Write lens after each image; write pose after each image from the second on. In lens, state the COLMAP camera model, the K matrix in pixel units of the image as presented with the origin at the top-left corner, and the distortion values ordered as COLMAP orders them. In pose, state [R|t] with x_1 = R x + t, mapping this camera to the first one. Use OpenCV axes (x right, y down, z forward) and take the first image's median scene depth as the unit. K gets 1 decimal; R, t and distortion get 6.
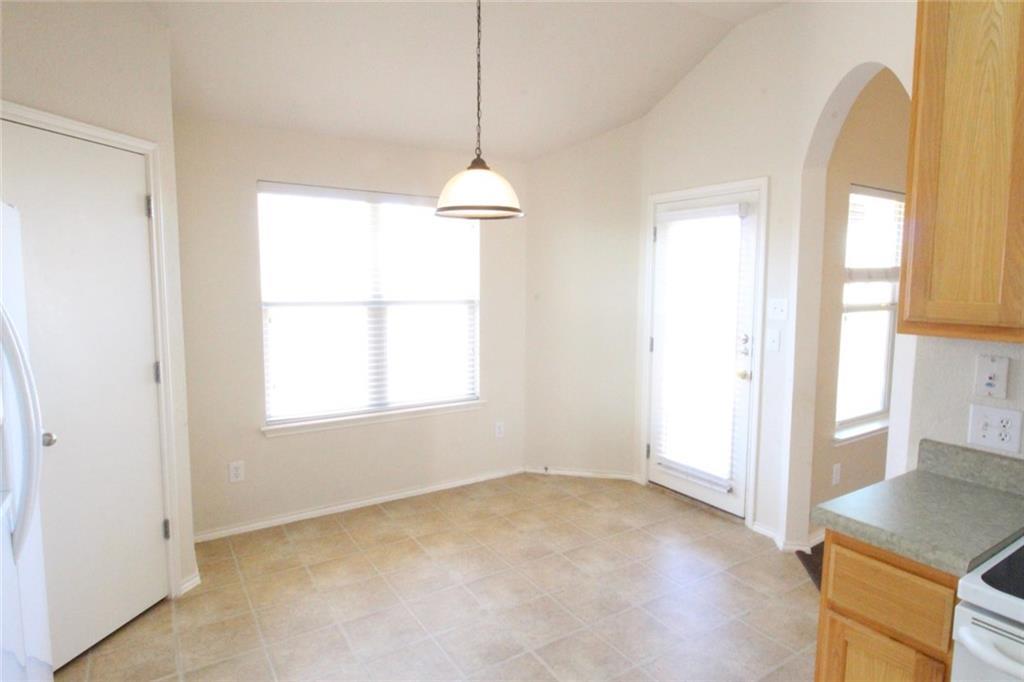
lens RADIAL K [[567.7, 0, 514.0], [0, 567.7, 339.3], [0, 0, 1]] dist [0.003441, -0.011402]
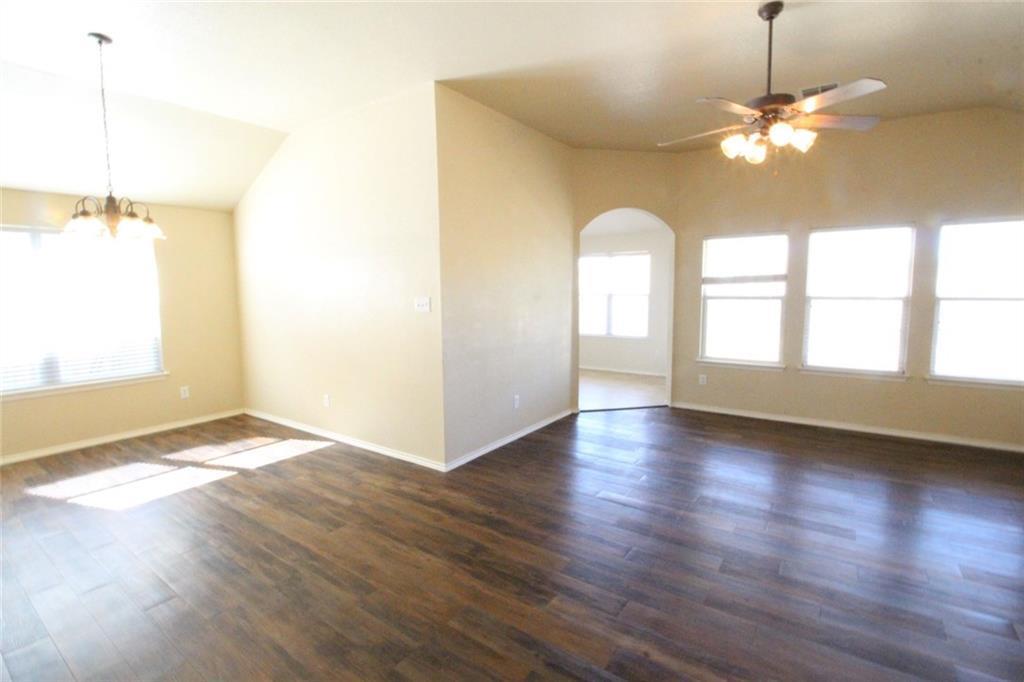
lens RADIAL K [[473.9, 0, 514.6], [0, 473.9, 336.0], [0, 0, 1]] dist [0.000677, -0.011983]
pose [[0.370763, 0.086088, -0.924729, 1.898773], [-0.075068, 0.995215, 0.062552, 0.029645], [0.925689, 0.046226, 0.375451, -0.264103]]
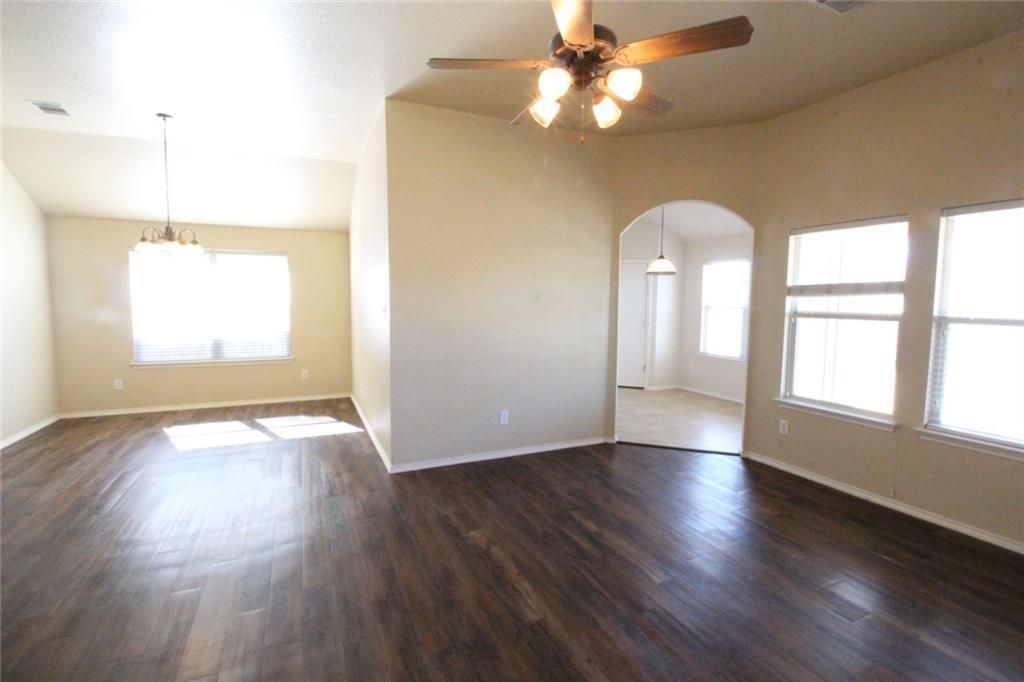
lens RADIAL K [[473.8, 0, 511.8], [0, 473.8, 337.7], [0, 0, 1]] dist [0.000422, -0.012226]
pose [[-0.153101, 0.077388, -0.985176, 1.896166], [-0.098766, 0.990739, 0.093173, -0.035308], [0.983263, 0.111567, -0.144040, 0.476901]]
